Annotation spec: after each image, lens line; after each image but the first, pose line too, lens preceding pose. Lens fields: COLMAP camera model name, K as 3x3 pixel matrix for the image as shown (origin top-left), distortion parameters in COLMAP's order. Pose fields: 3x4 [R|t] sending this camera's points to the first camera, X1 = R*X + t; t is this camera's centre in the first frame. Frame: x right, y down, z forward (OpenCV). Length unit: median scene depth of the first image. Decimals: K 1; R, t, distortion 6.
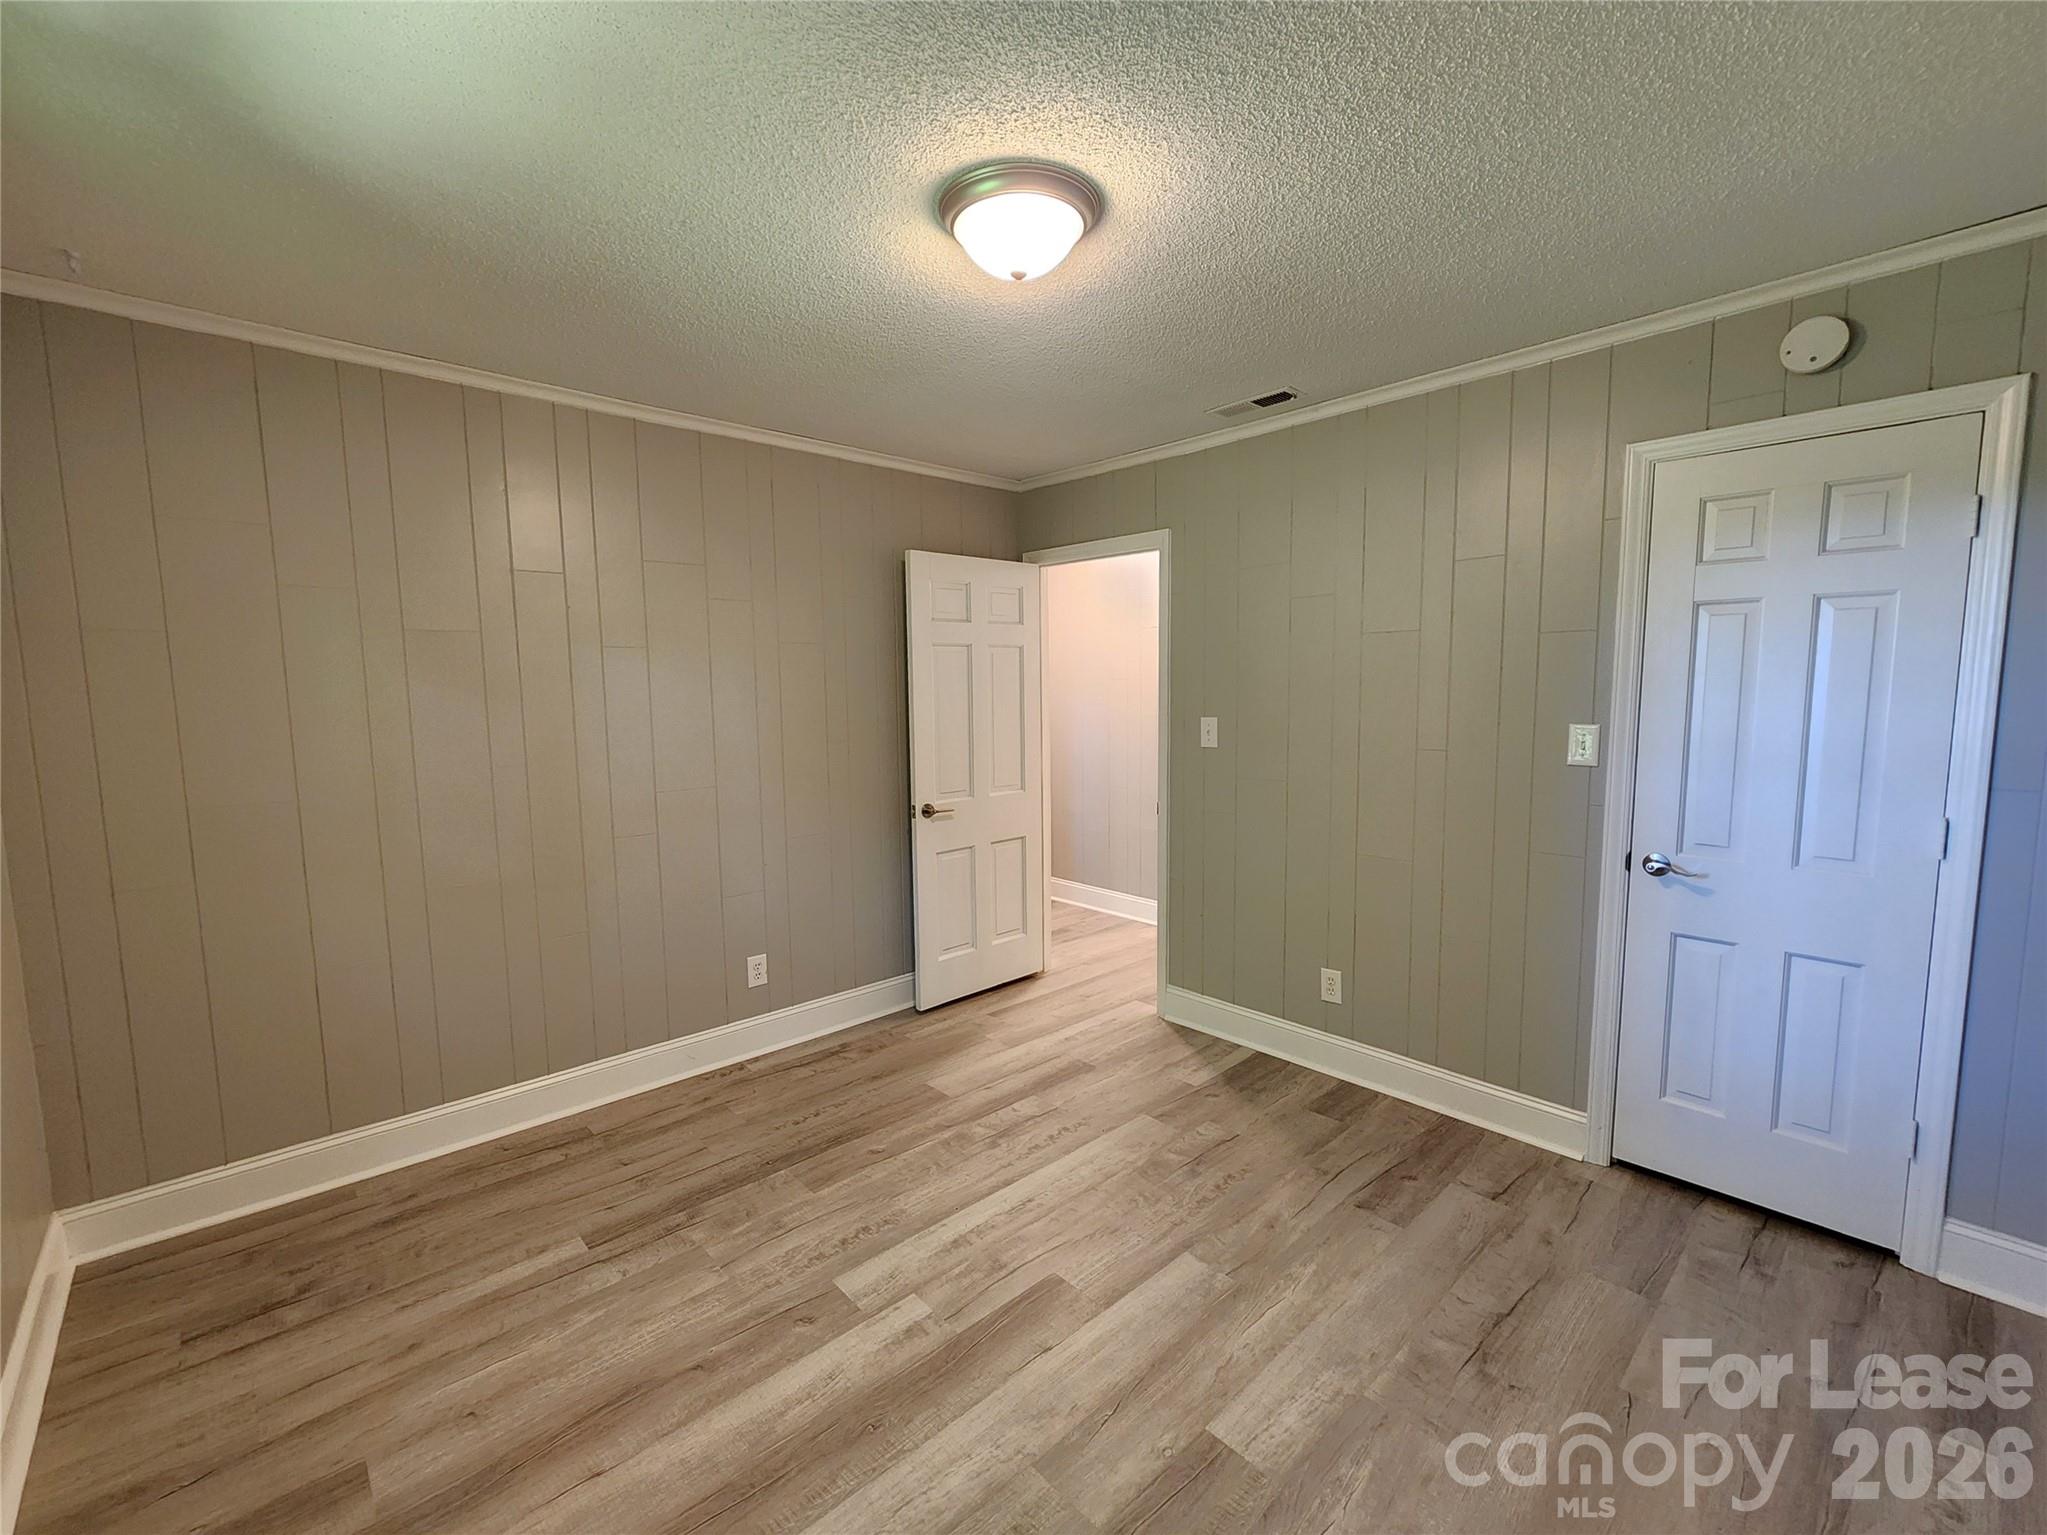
lens RADIAL K [[871.2, 0, 1023.5], [0, 871.2, 767.5], [0, 0, 1]] dist [-0.000059, 0.000283]
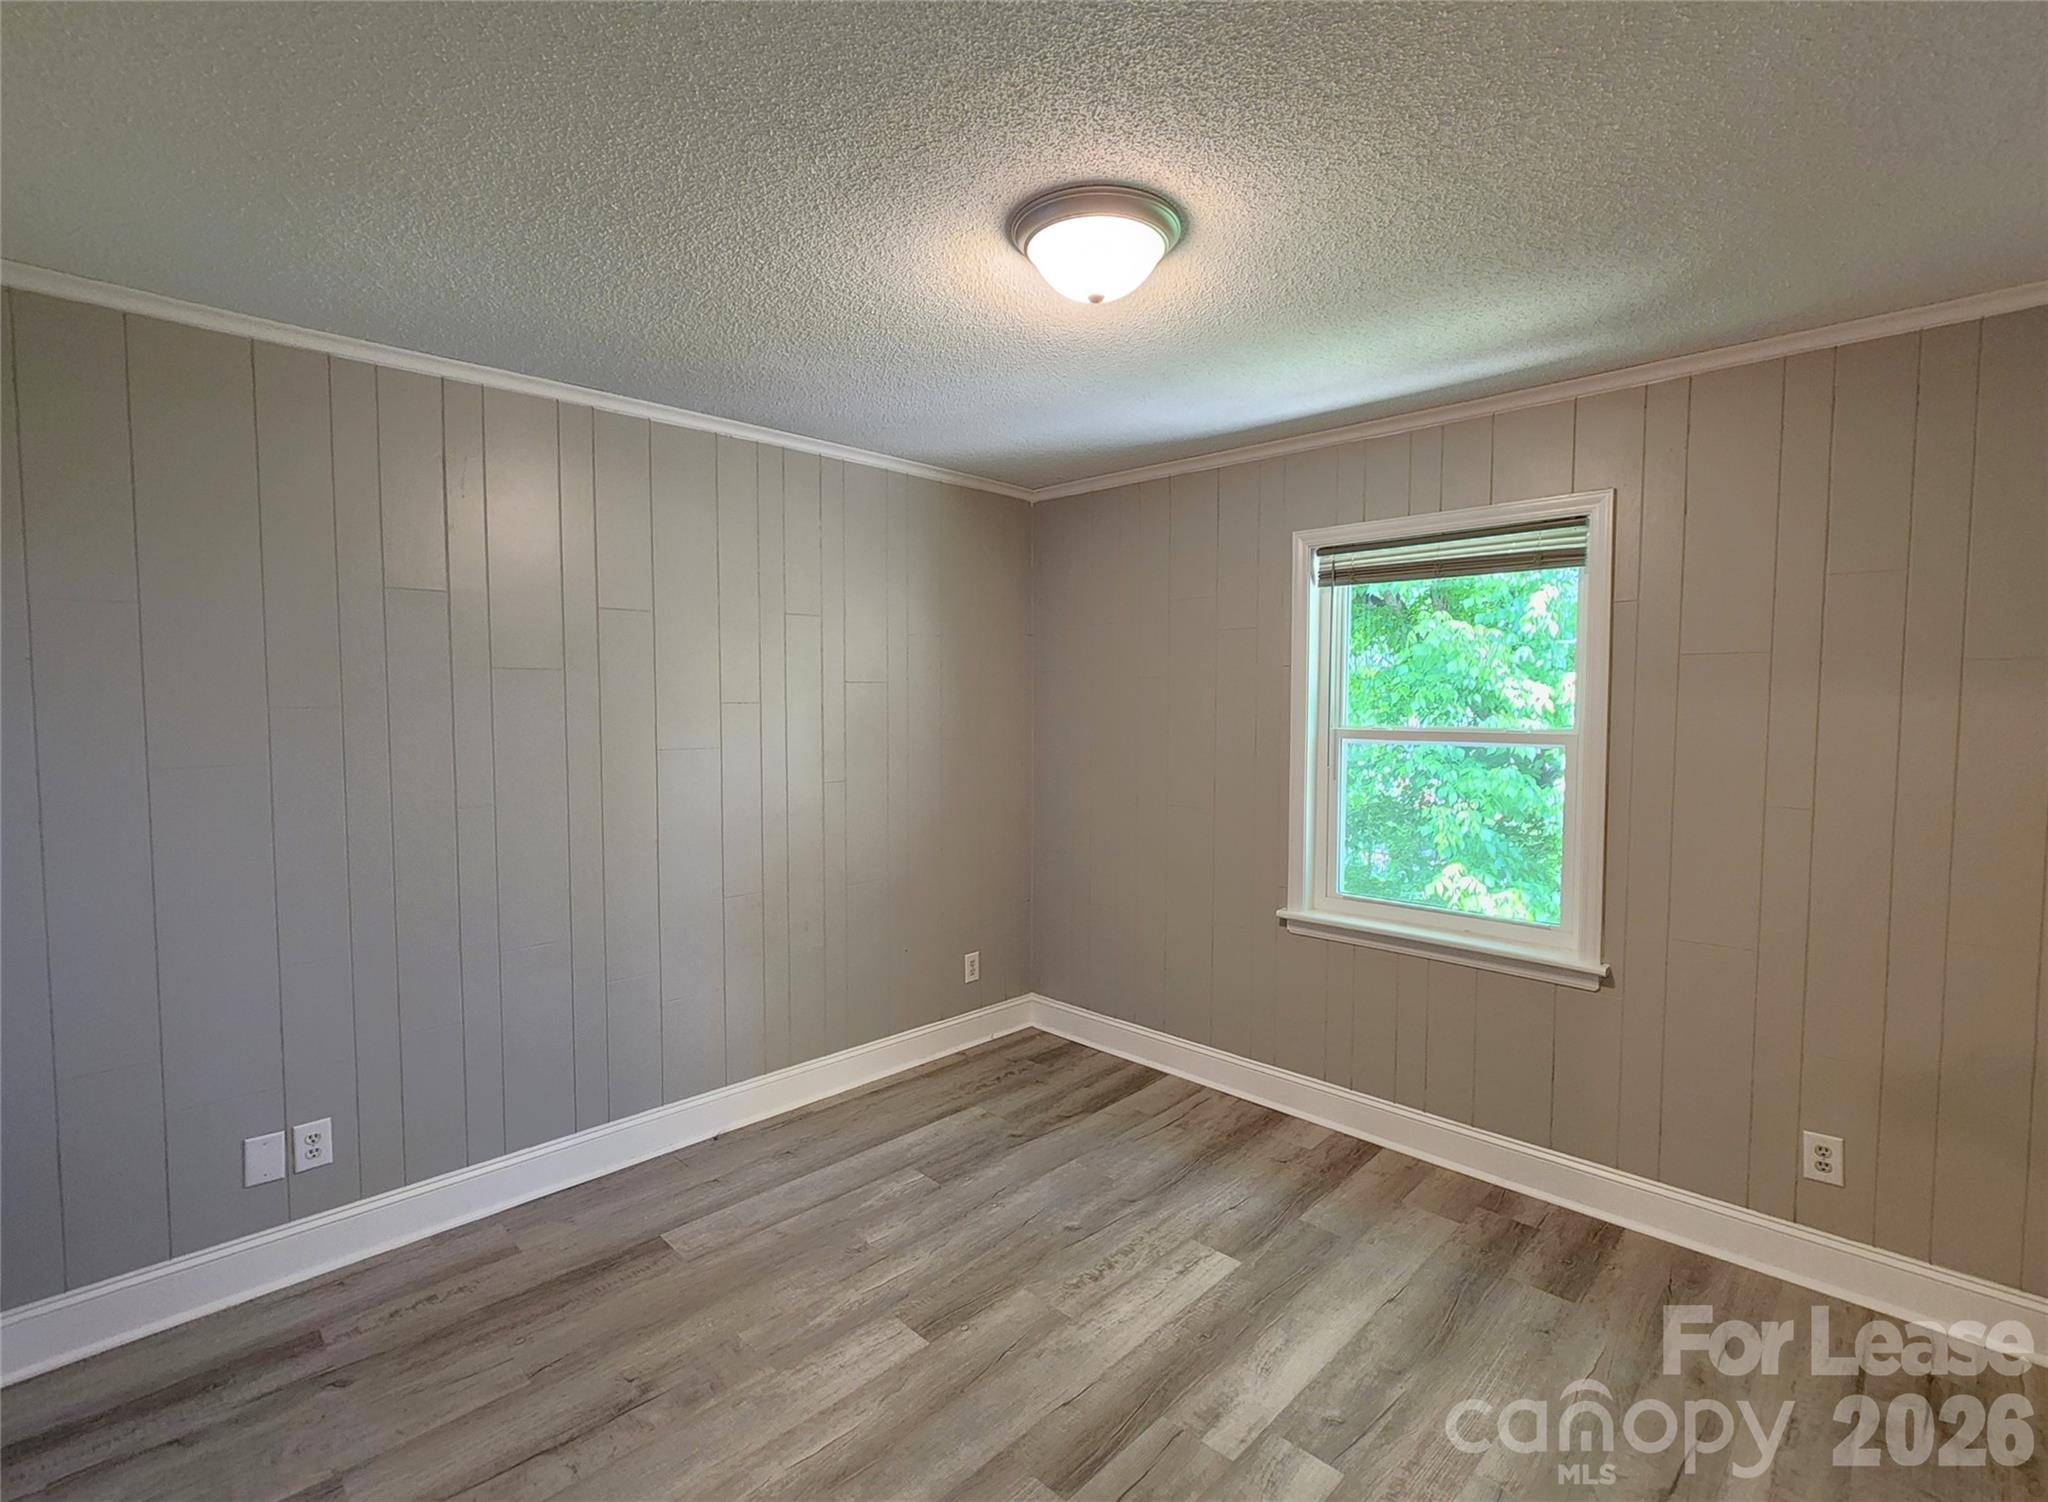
lens RADIAL K [[967.3, 0, 1024.0], [0, 967.3, 751.0], [0, 0, 1]] dist [0.000040, 0.000000]
pose [[-0.998920, 0.010407, -0.045287, 0.119811], [0.003218, 0.987750, 0.156010, -0.230304], [0.046355, 0.155696, -0.986717, 2.012558]]
